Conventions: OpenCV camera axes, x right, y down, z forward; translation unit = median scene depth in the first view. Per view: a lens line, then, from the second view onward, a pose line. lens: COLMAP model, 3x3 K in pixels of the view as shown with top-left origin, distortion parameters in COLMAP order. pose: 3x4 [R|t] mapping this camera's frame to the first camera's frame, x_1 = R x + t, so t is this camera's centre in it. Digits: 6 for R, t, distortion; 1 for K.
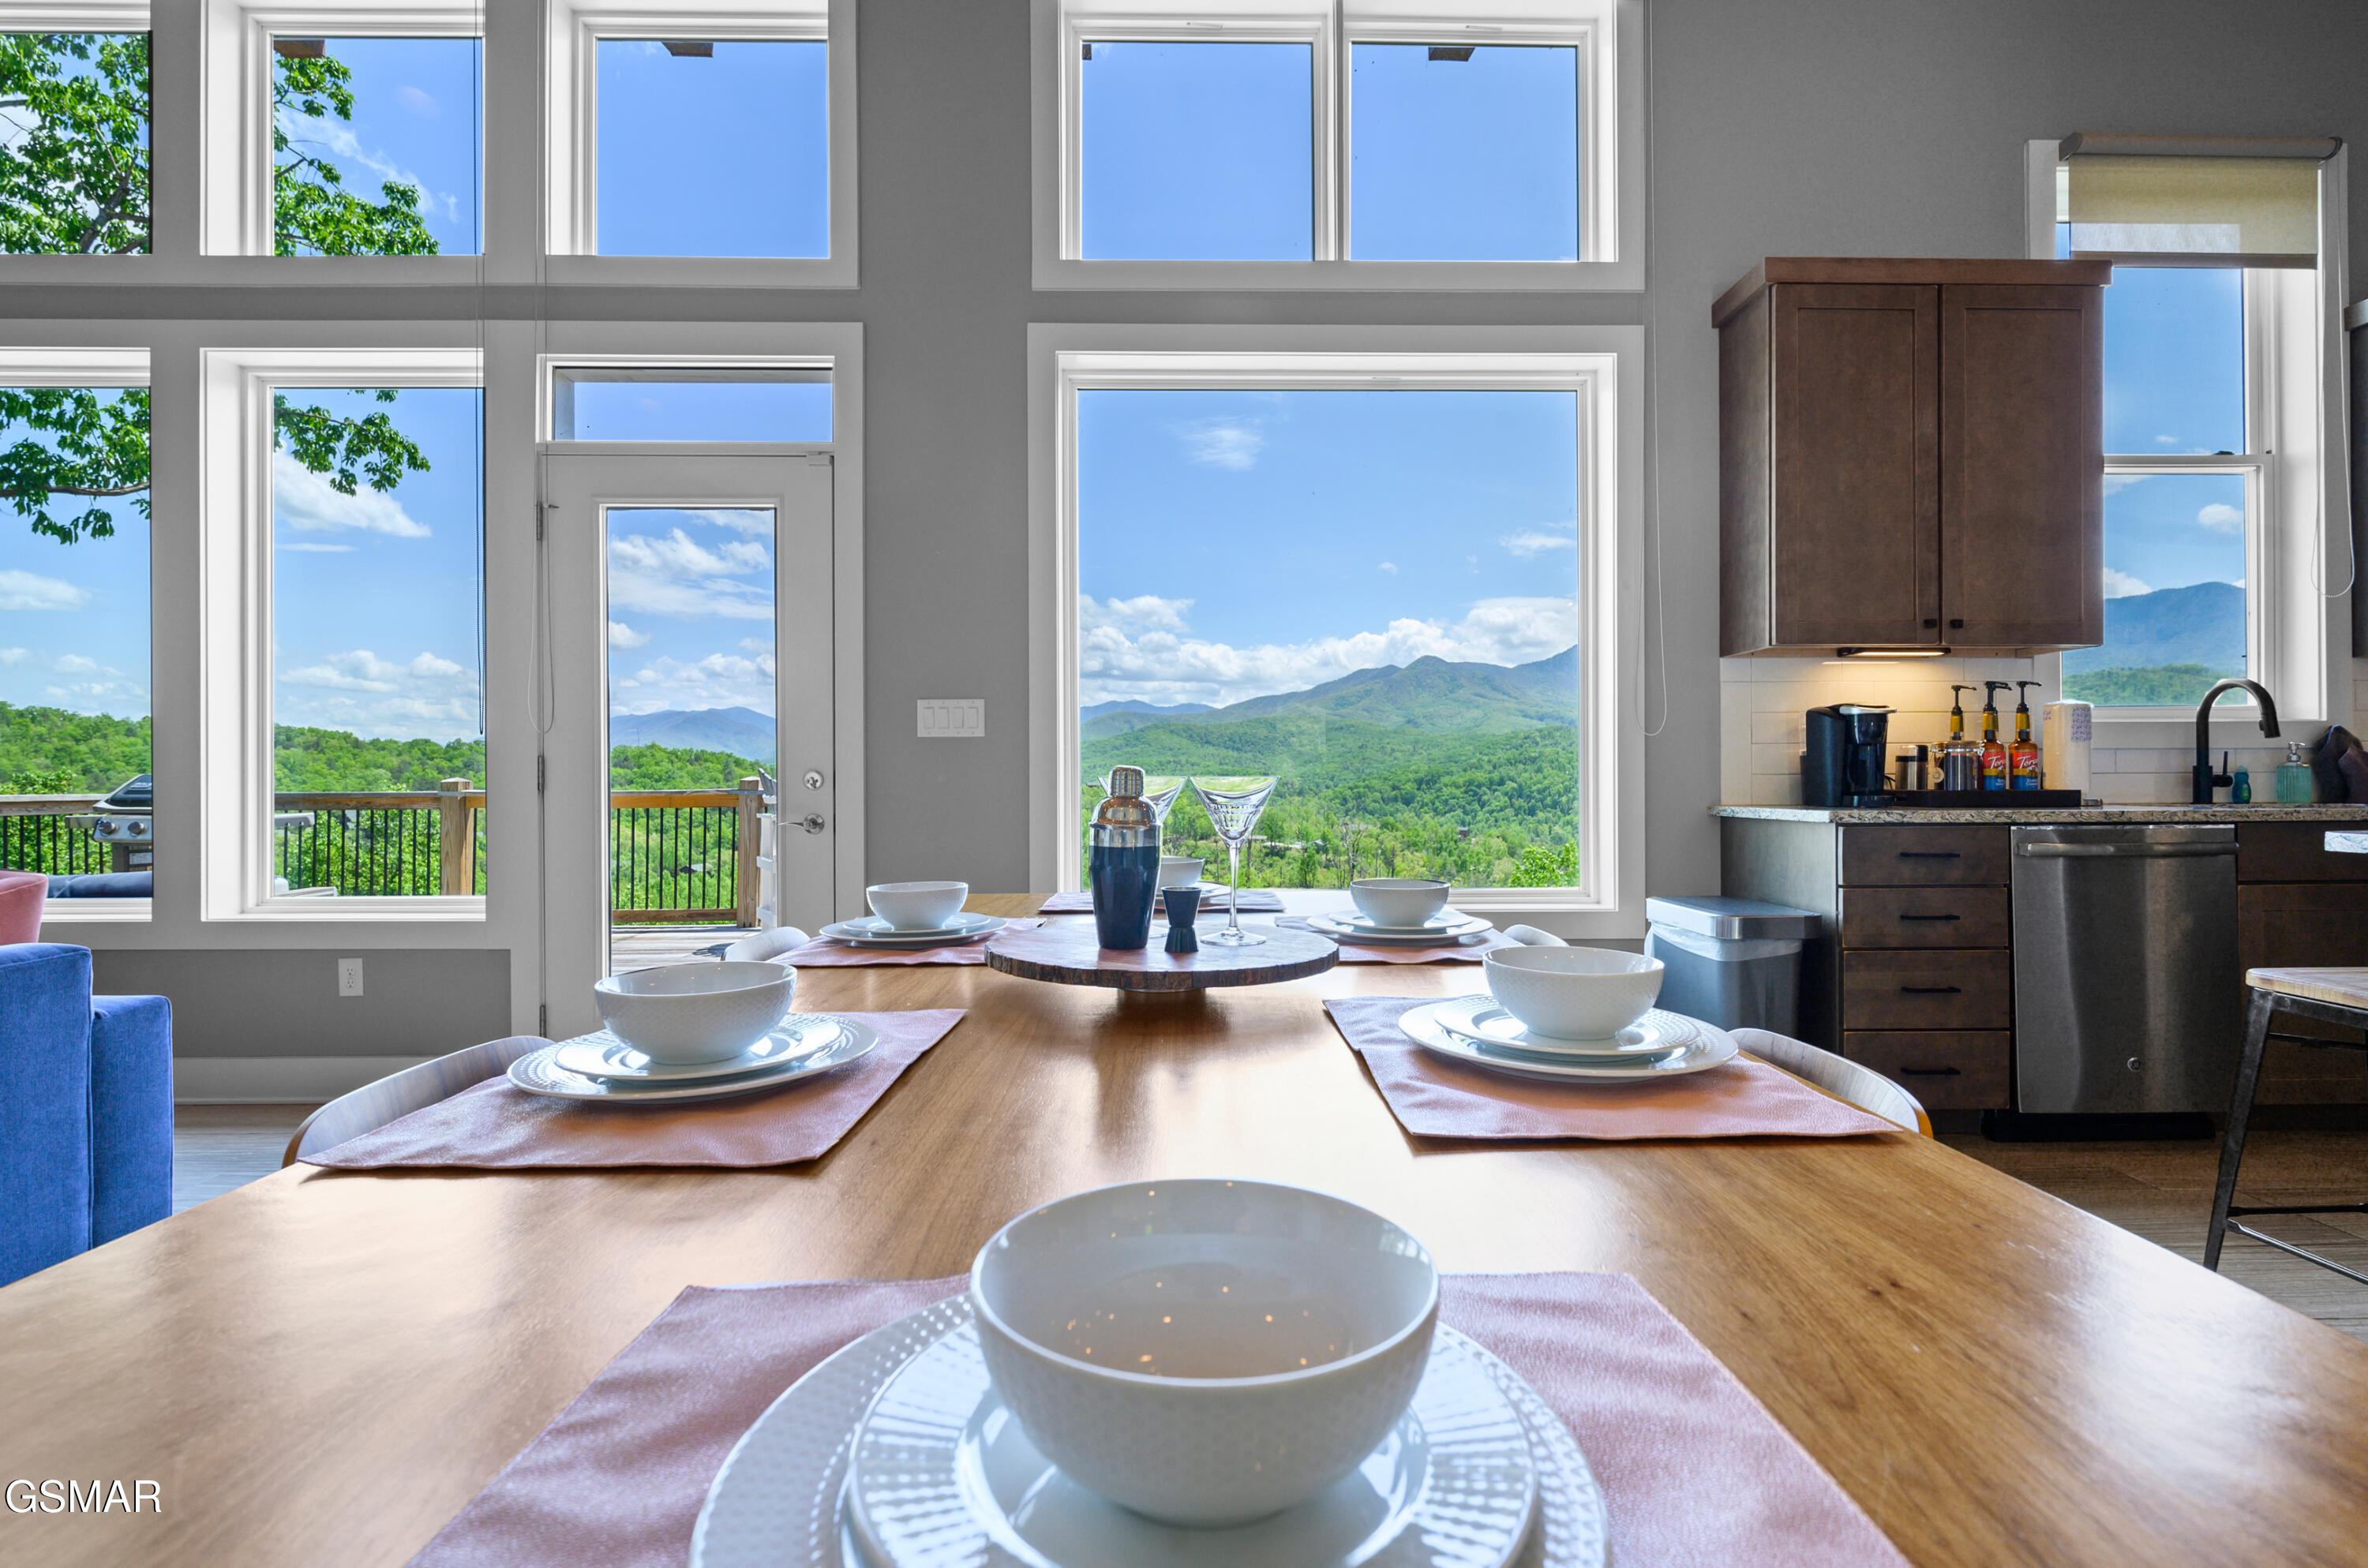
lens RADIAL K [[1078.1, 0, 1193.1], [0, 1078.1, 774.7], [0, 0, 1]] dist [0.000289, -0.000945]
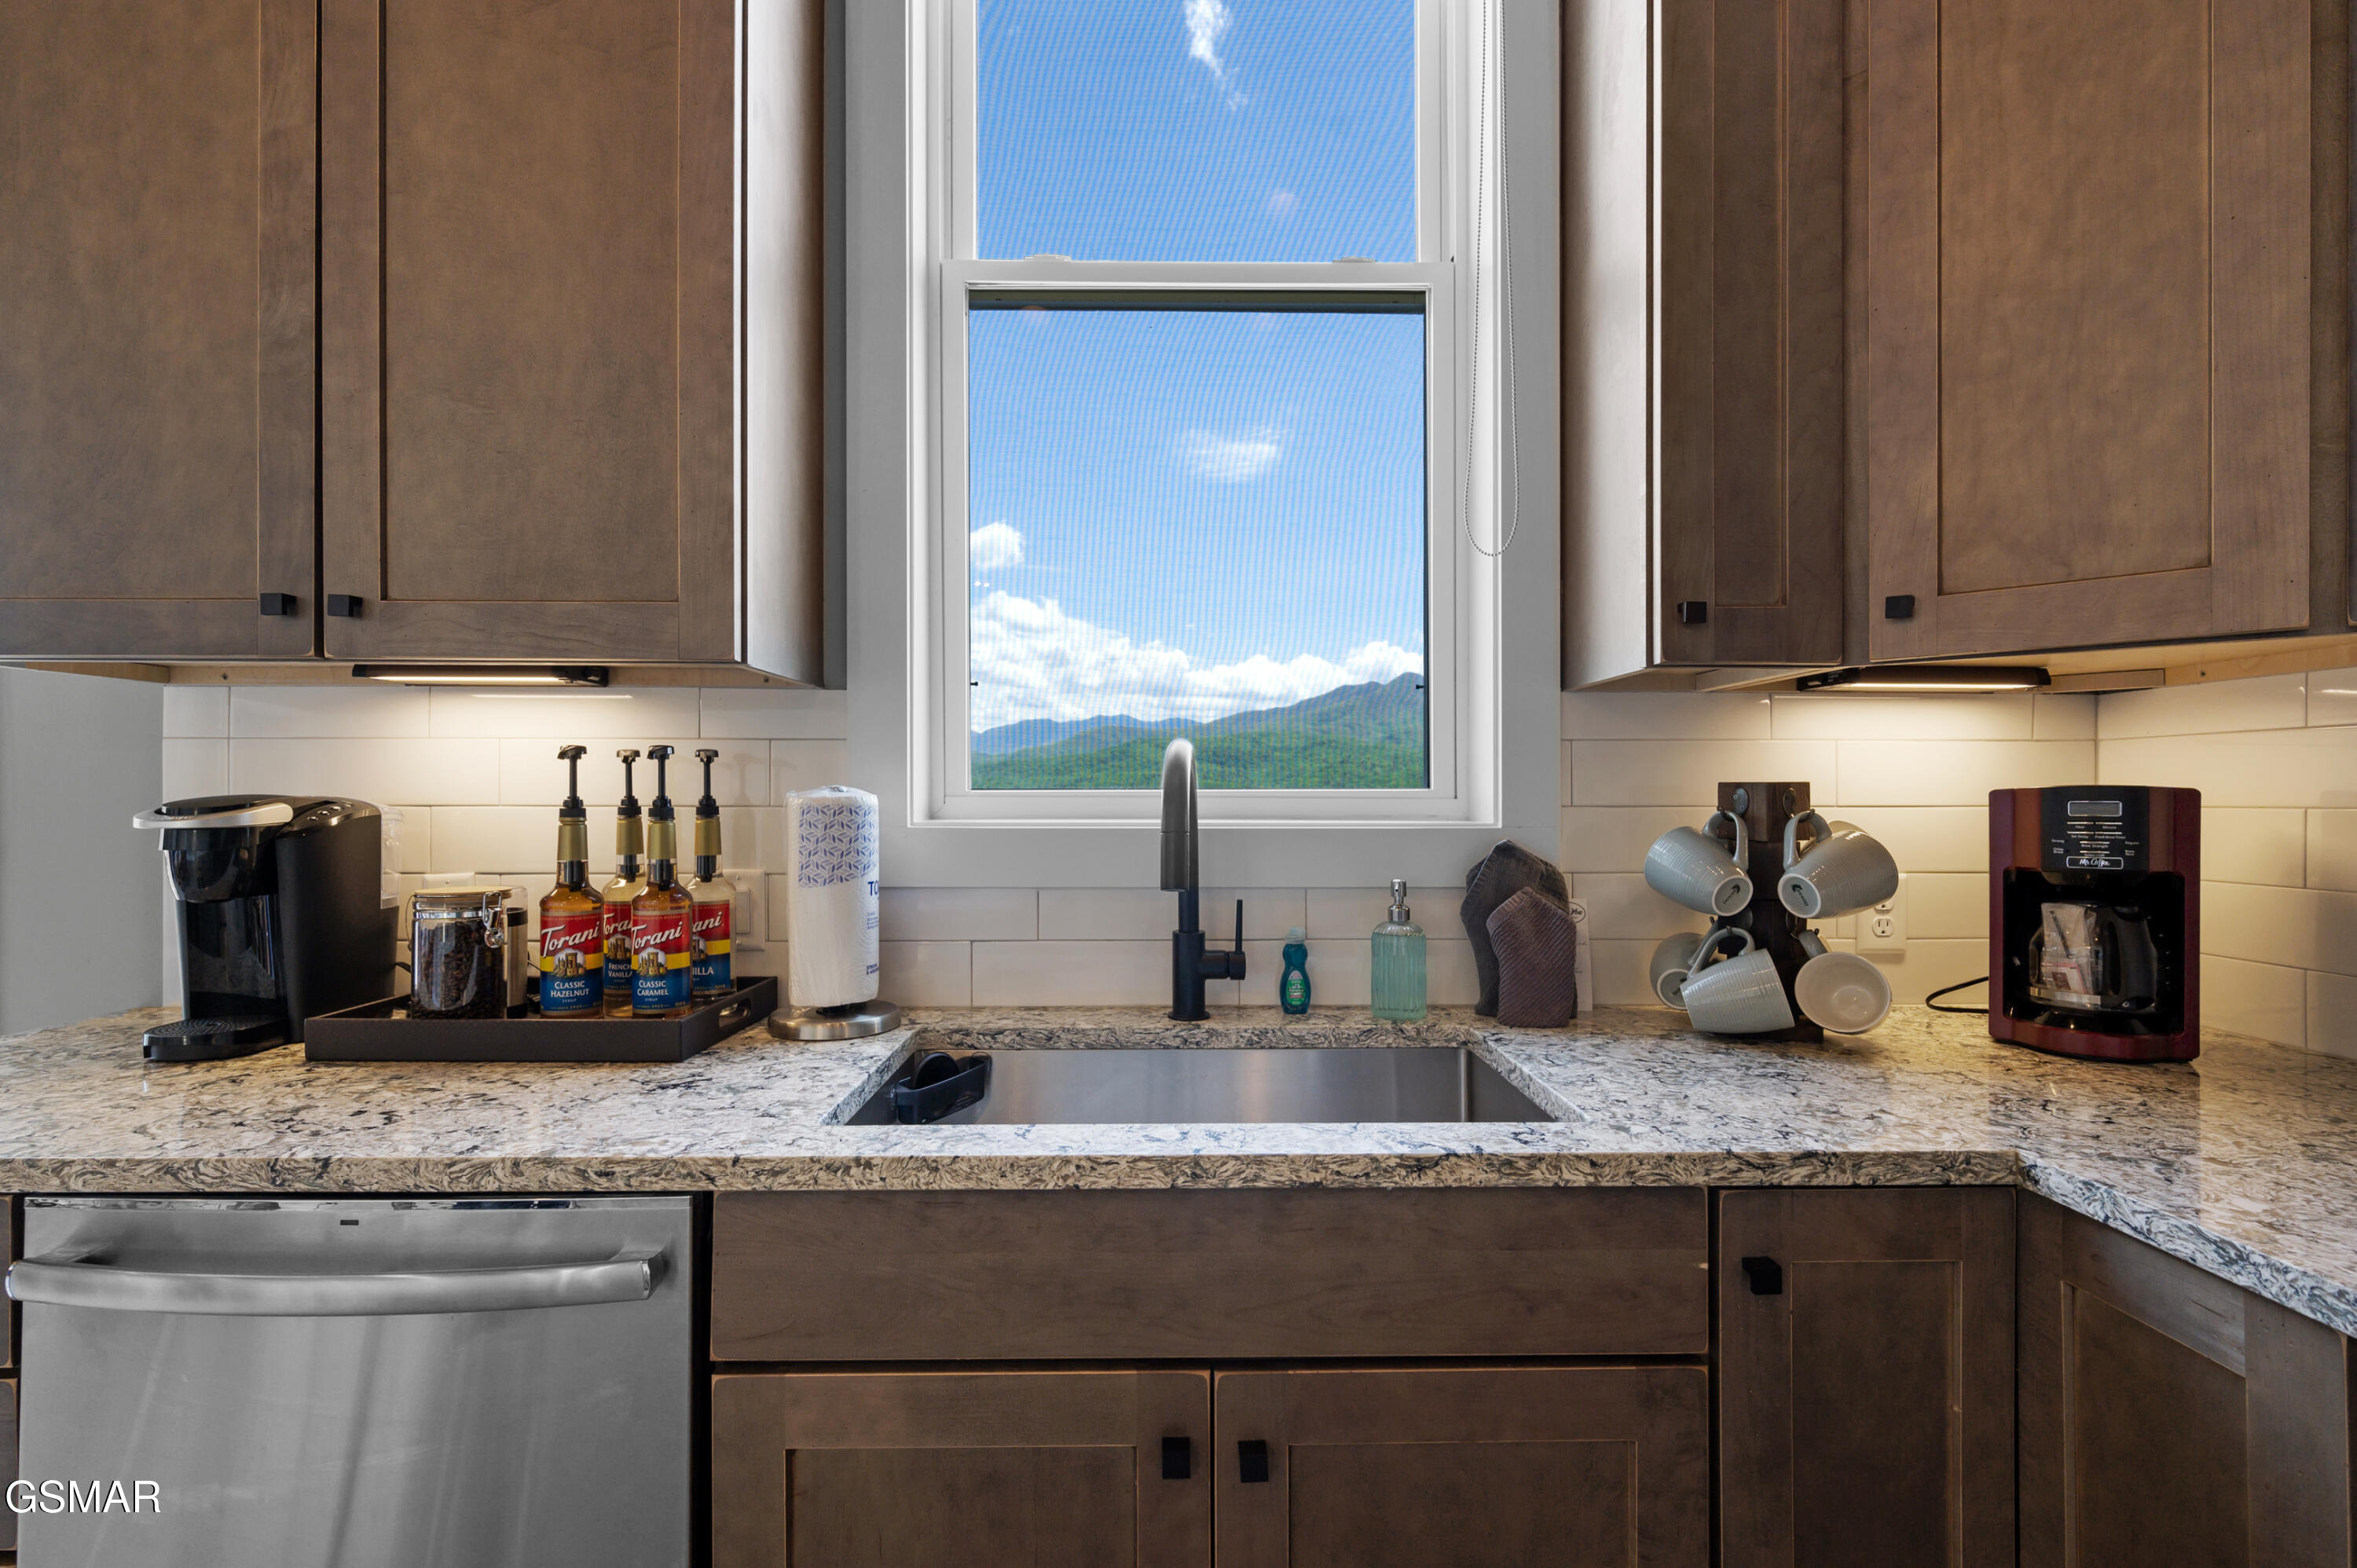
lens RADIAL K [[1064.8, 0, 1169.5], [0, 1064.8, 795.1], [0, 0, 1]] dist [0.000358, -0.000041]
pose [[0.999982, 0.004029, -0.004502, 0.929626], [-0.004005, 0.999978, 0.005198, -0.067643], [0.004523, -0.005180, 0.999976, 0.557442]]
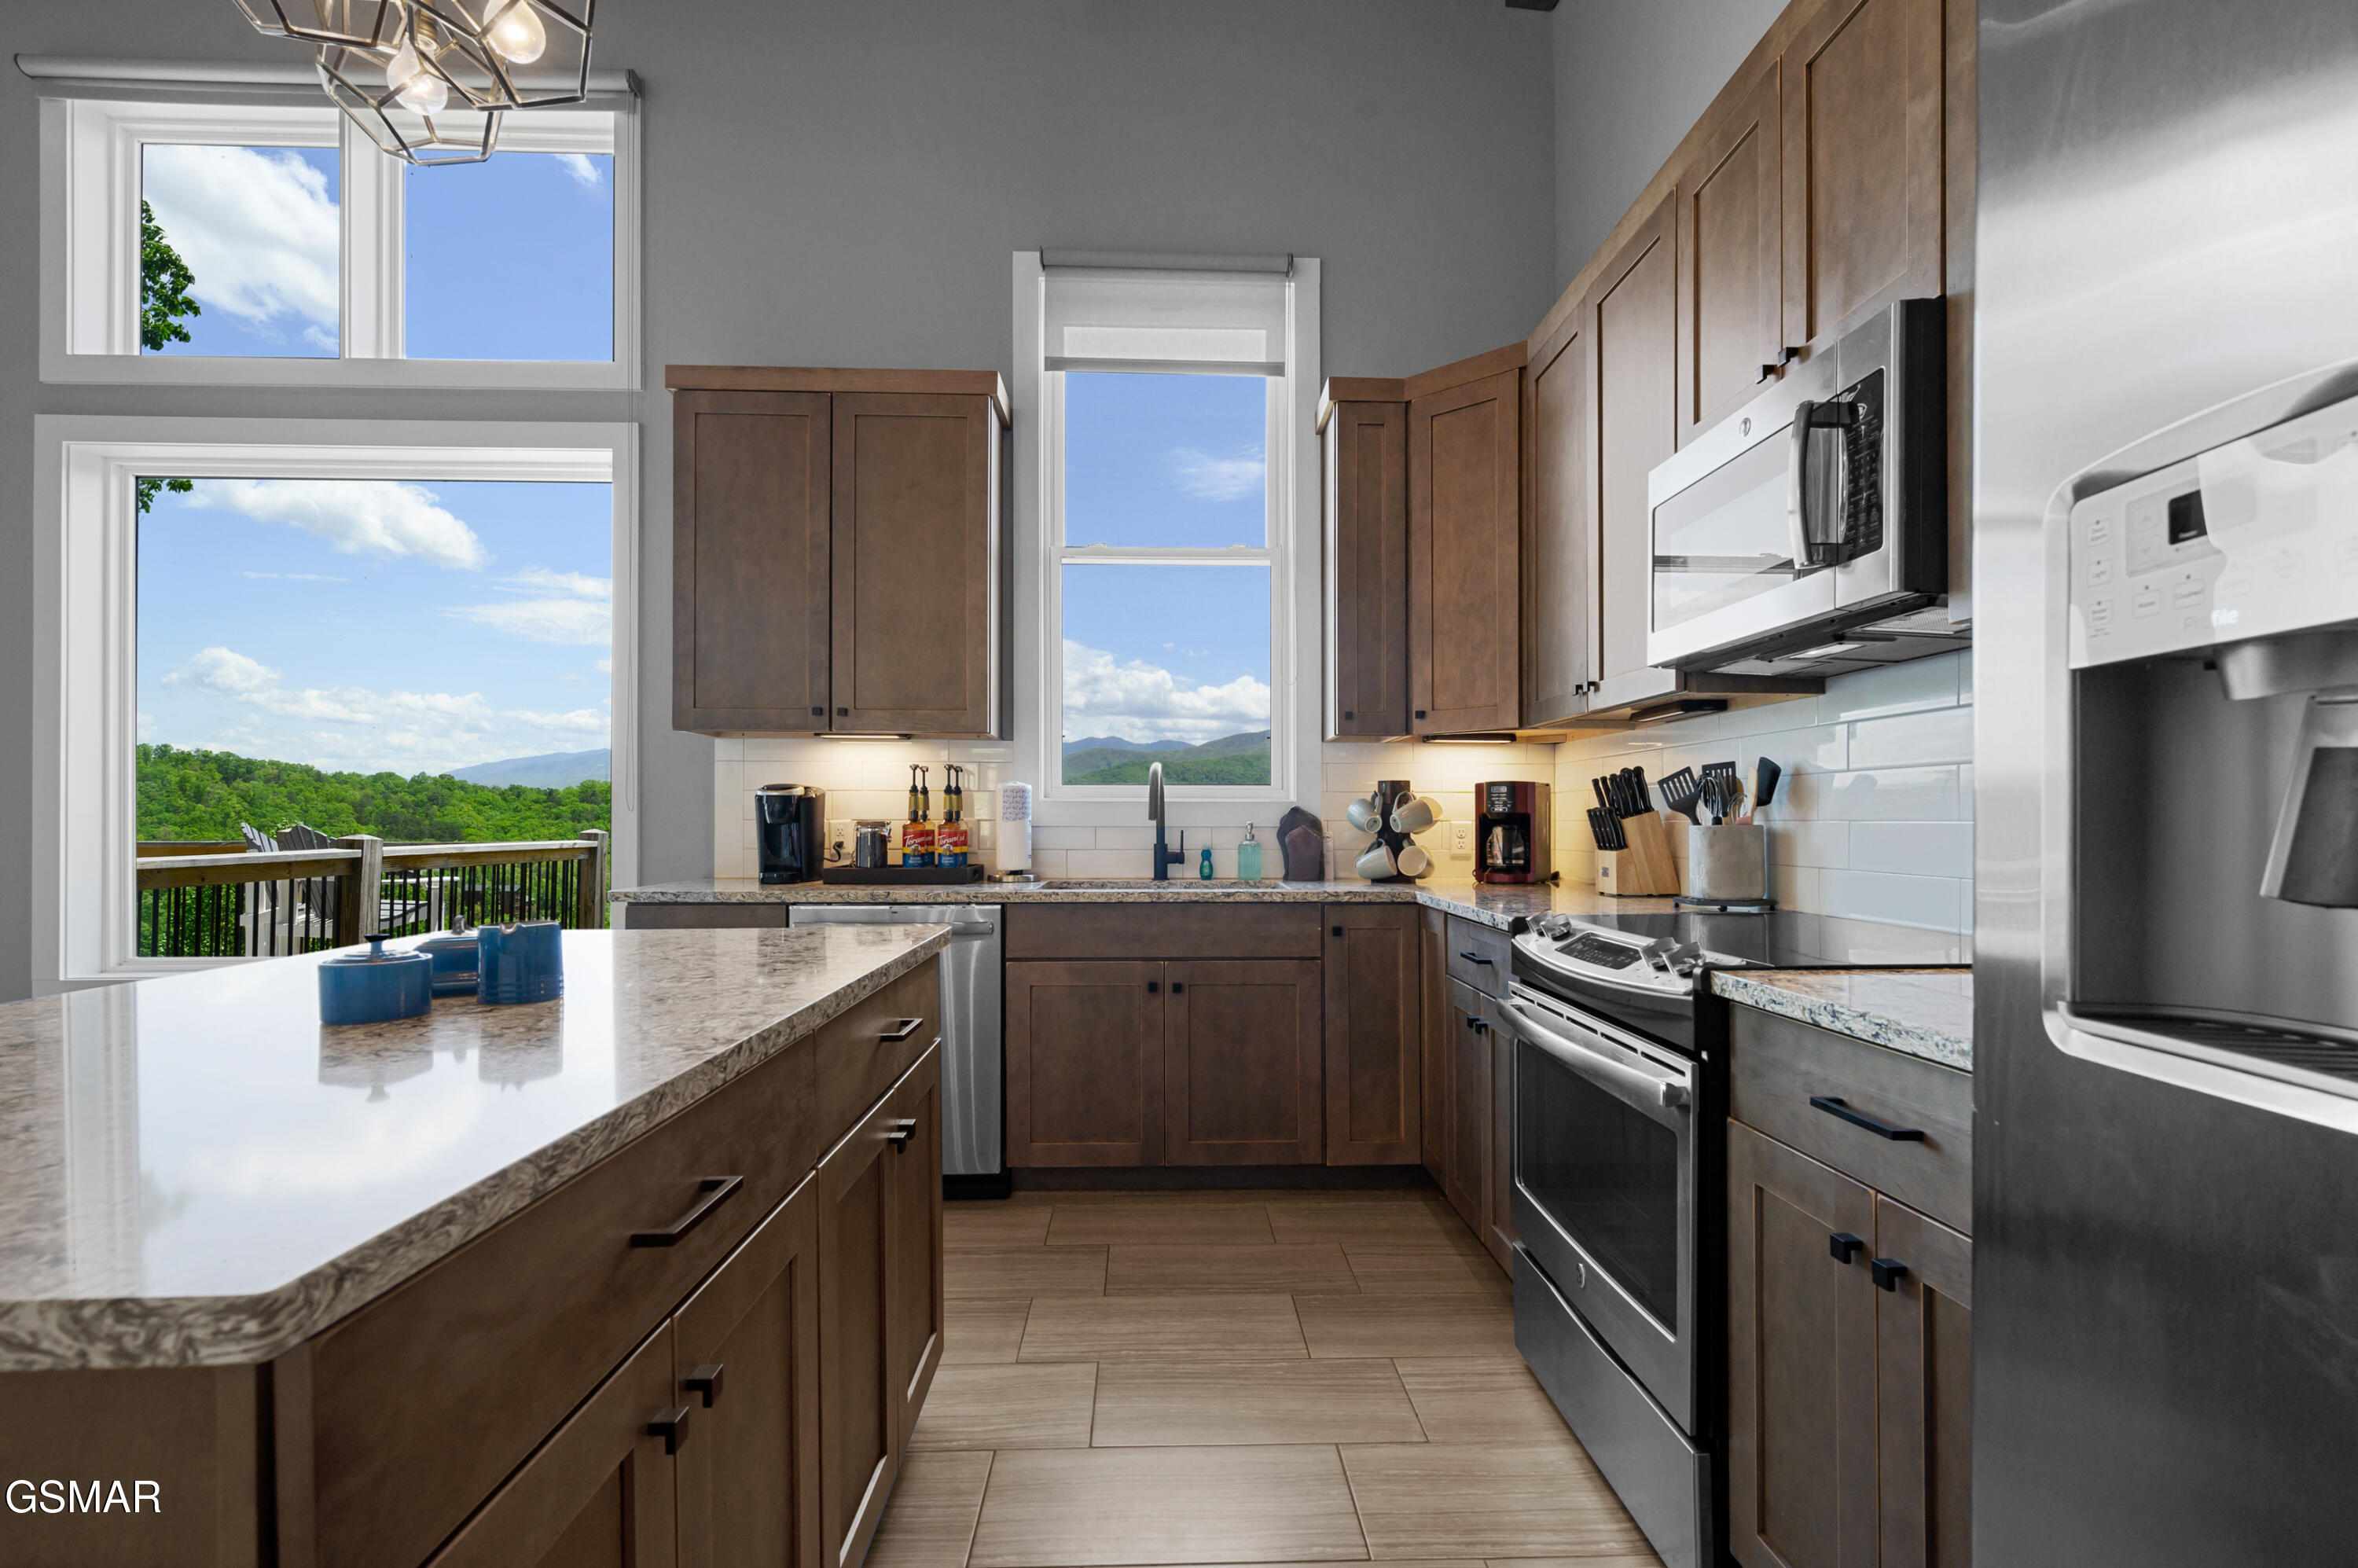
lens RADIAL K [[1078.1, 0, 1184.7], [0, 1078.1, 820.4], [0, 0, 1]] dist [-0.000478, -0.000744]
pose [[0.999846, 0.004844, 0.016857, 0.941431], [-0.004967, 0.999961, 0.007238, -0.039397], [-0.016821, -0.007320, 0.999832, -0.061944]]
